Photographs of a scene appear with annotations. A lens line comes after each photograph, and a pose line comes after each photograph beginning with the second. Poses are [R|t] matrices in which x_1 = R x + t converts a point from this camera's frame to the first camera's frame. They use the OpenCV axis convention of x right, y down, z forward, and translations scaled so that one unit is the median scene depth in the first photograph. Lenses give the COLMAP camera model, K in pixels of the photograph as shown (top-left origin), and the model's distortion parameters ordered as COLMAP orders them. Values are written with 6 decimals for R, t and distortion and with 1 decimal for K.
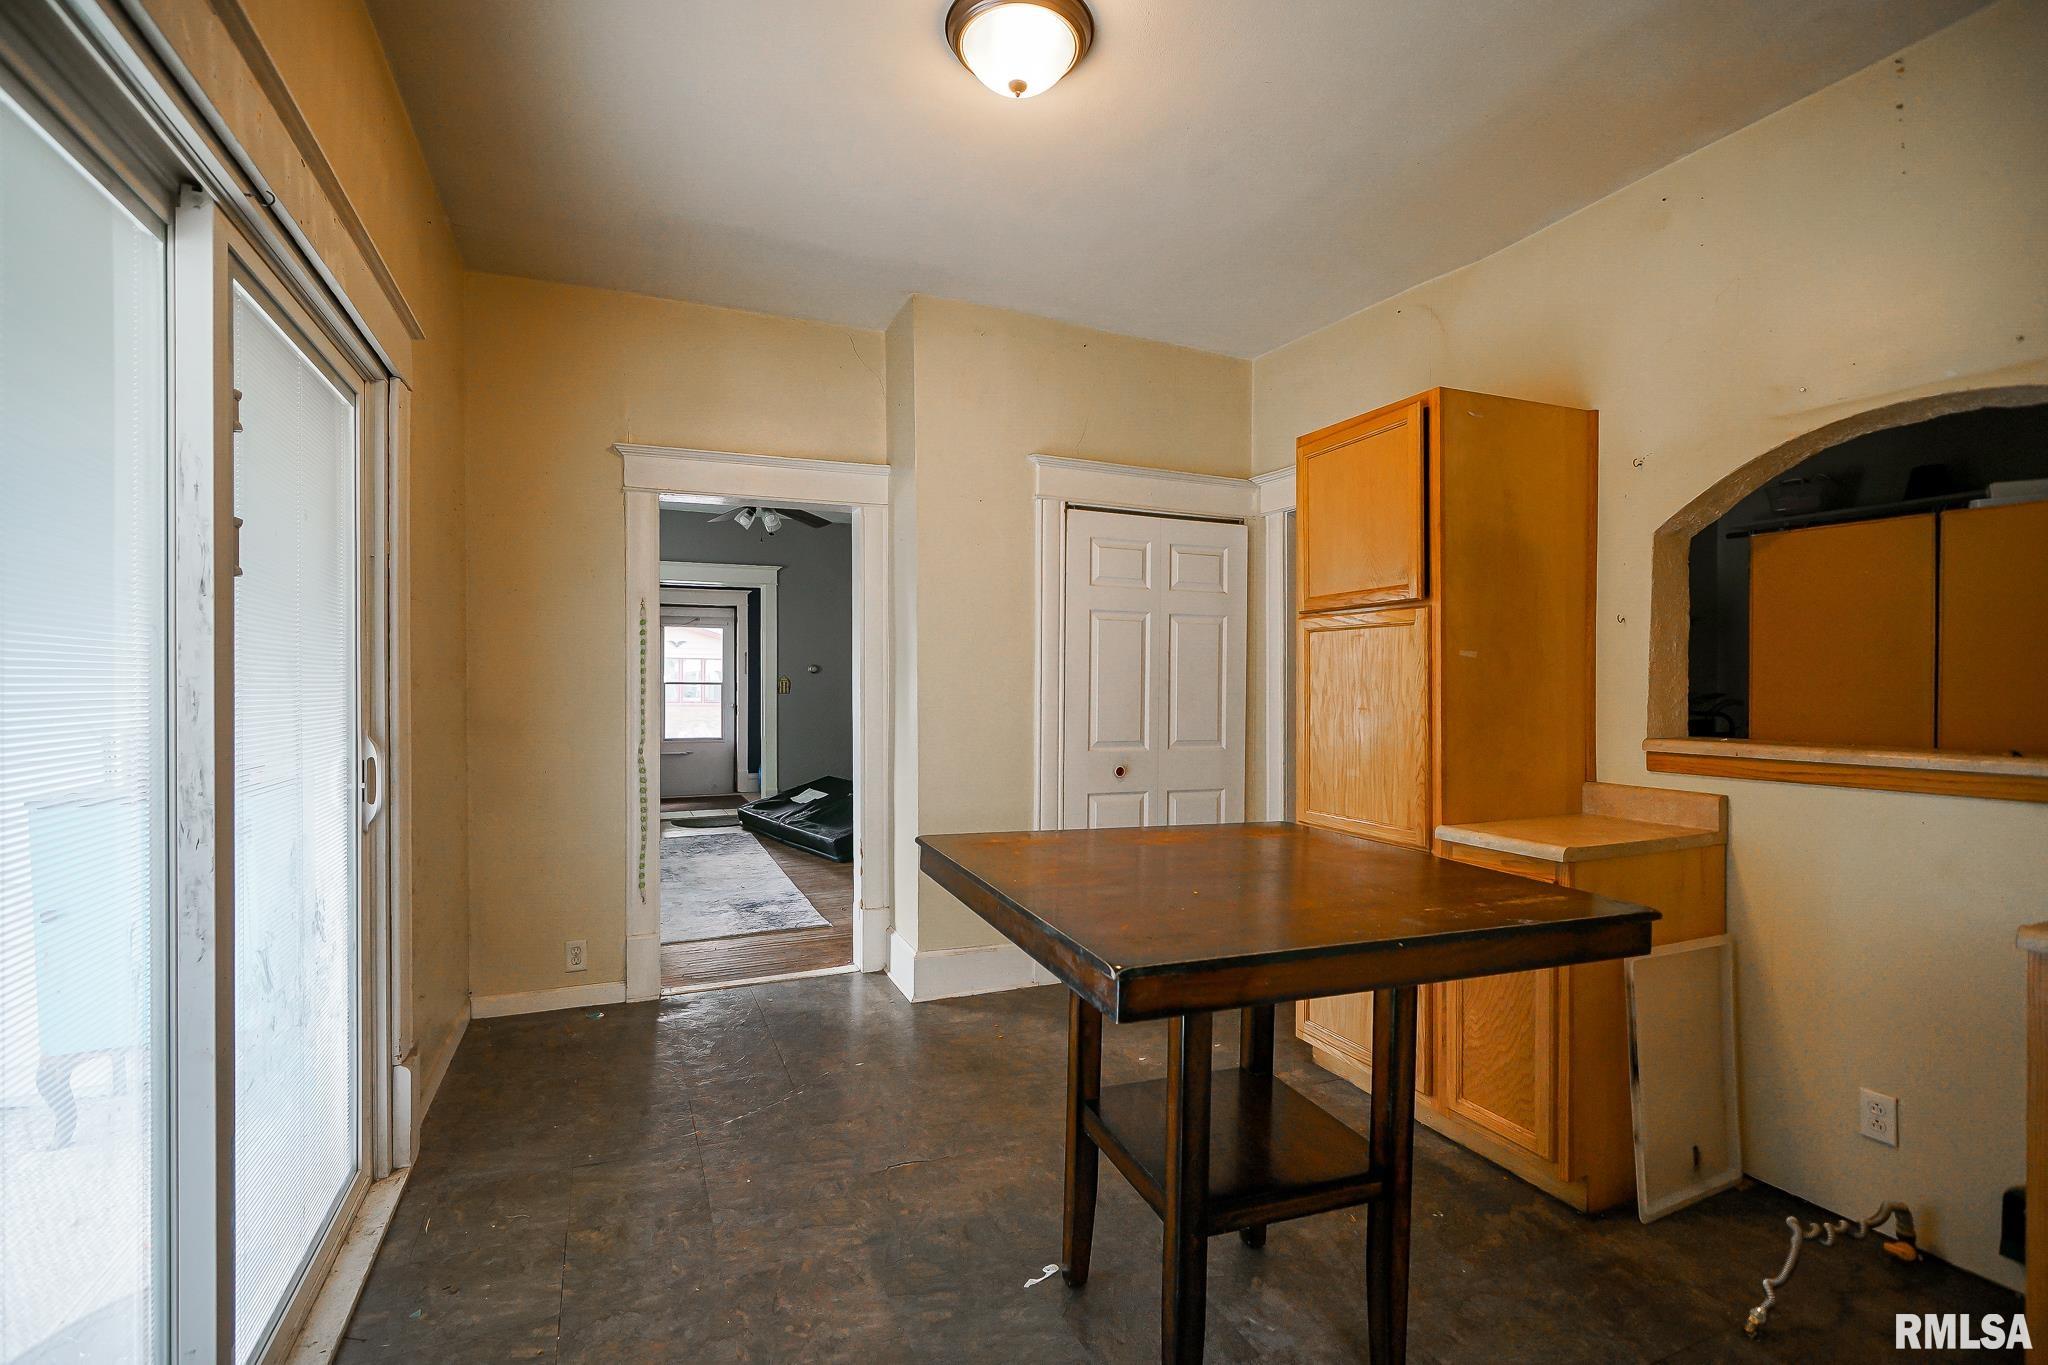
lens RADIAL K [[900.4, 0, 1053.2], [0, 900.4, 682.2], [0, 0, 1]] dist [-0.007265, 0.003465]
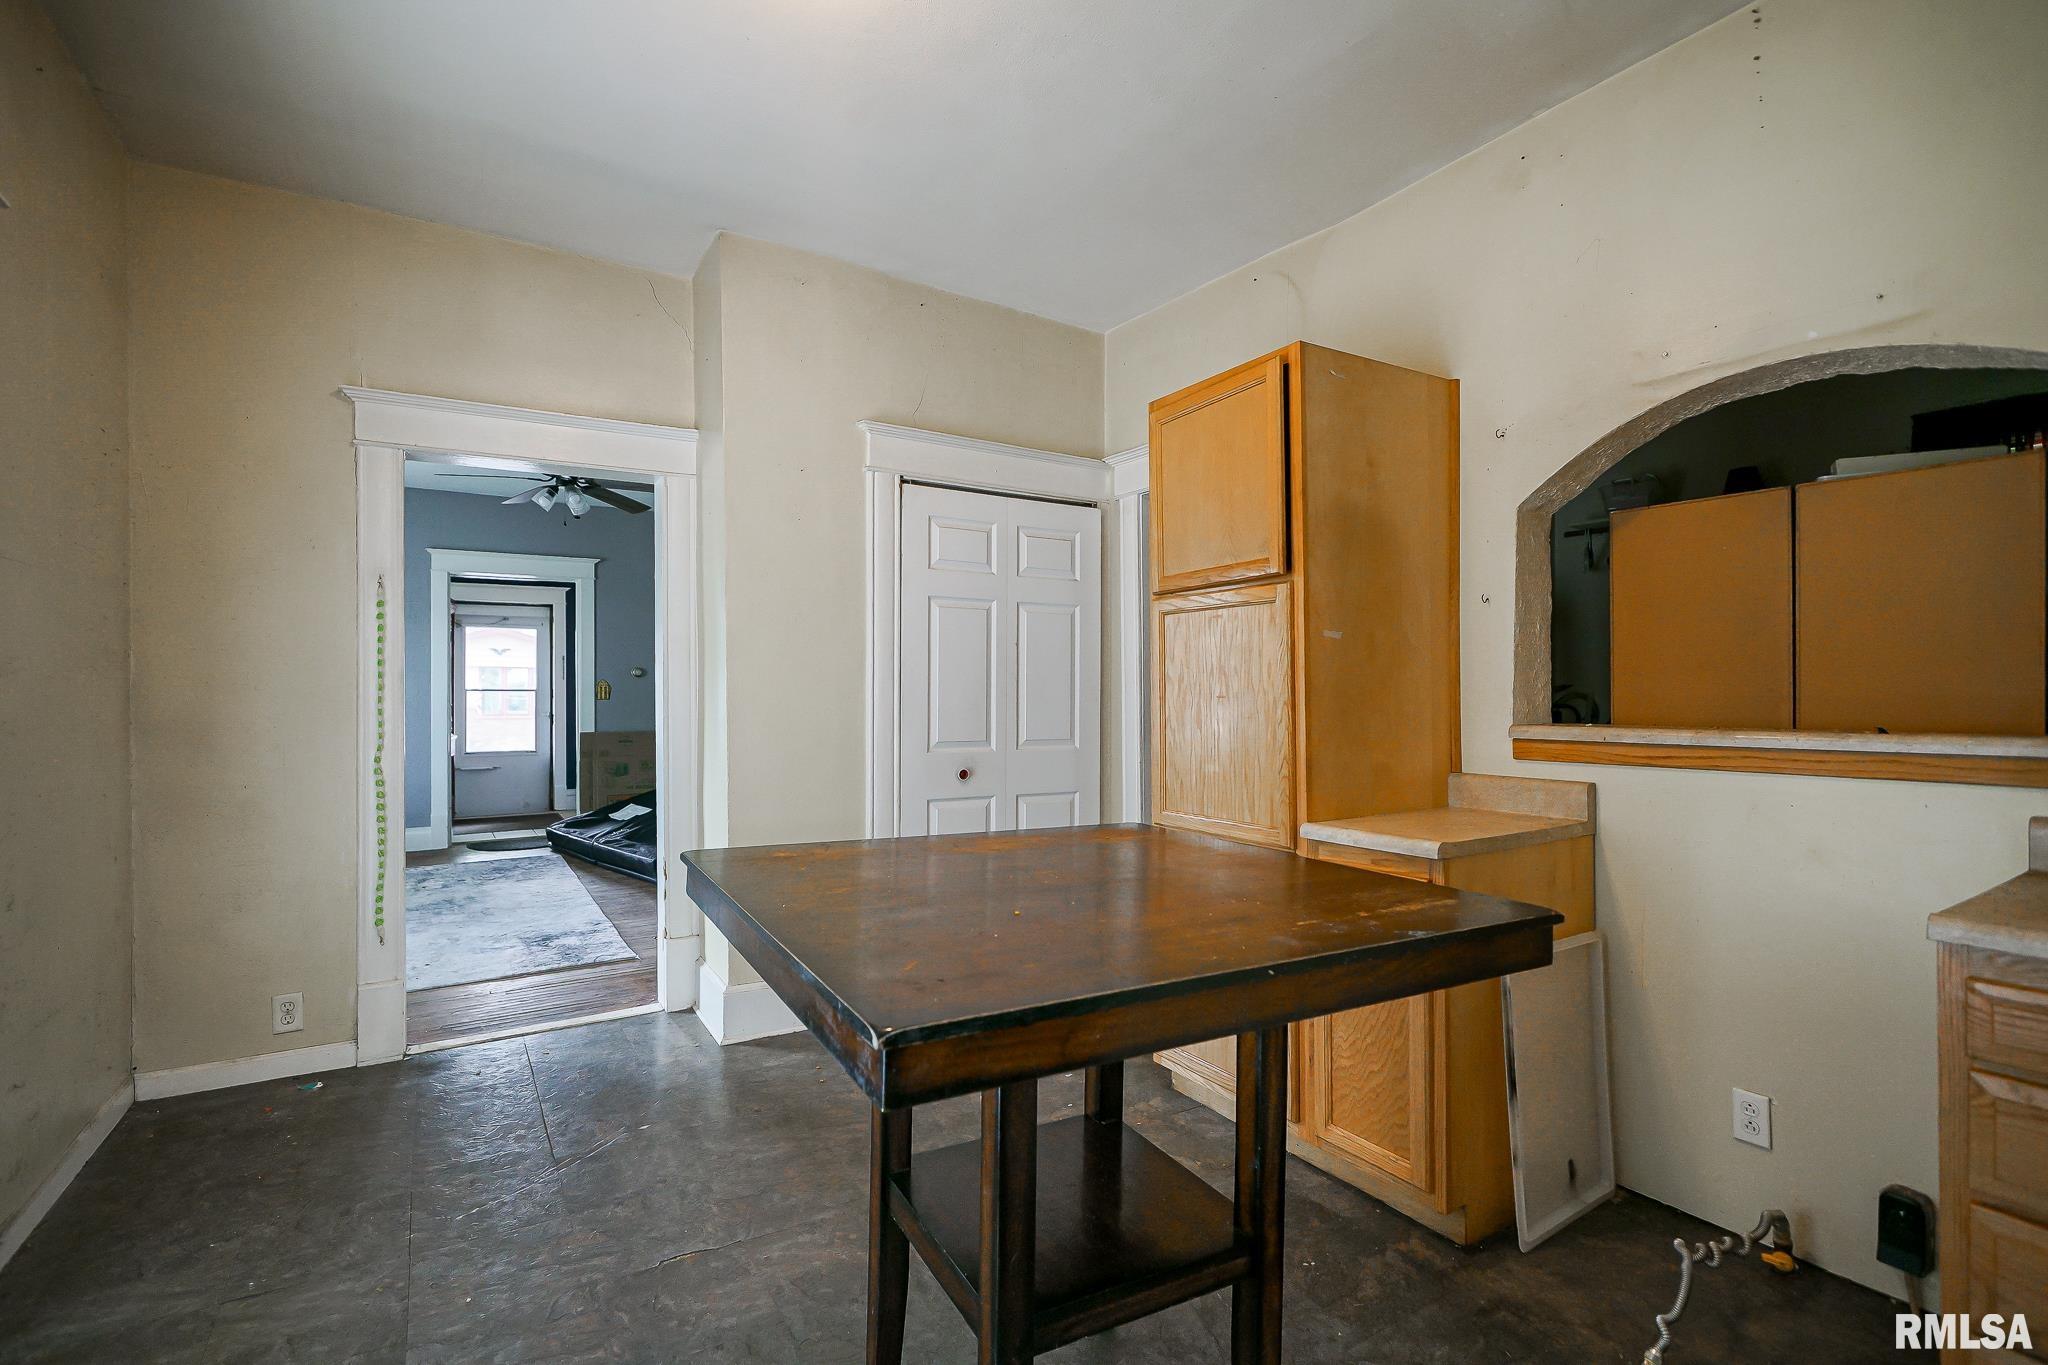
lens RADIAL K [[900.4, 0, 1037.1], [0, 900.4, 687.5], [0, 0, 1]] dist [-0.007265, 0.003465]
pose [[0.991712, -0.007293, 0.128271, 0.045065], [0.008061, 0.999953, -0.005470, 0.024558], [-0.128225, 0.006458, 0.991724, 0.128620]]
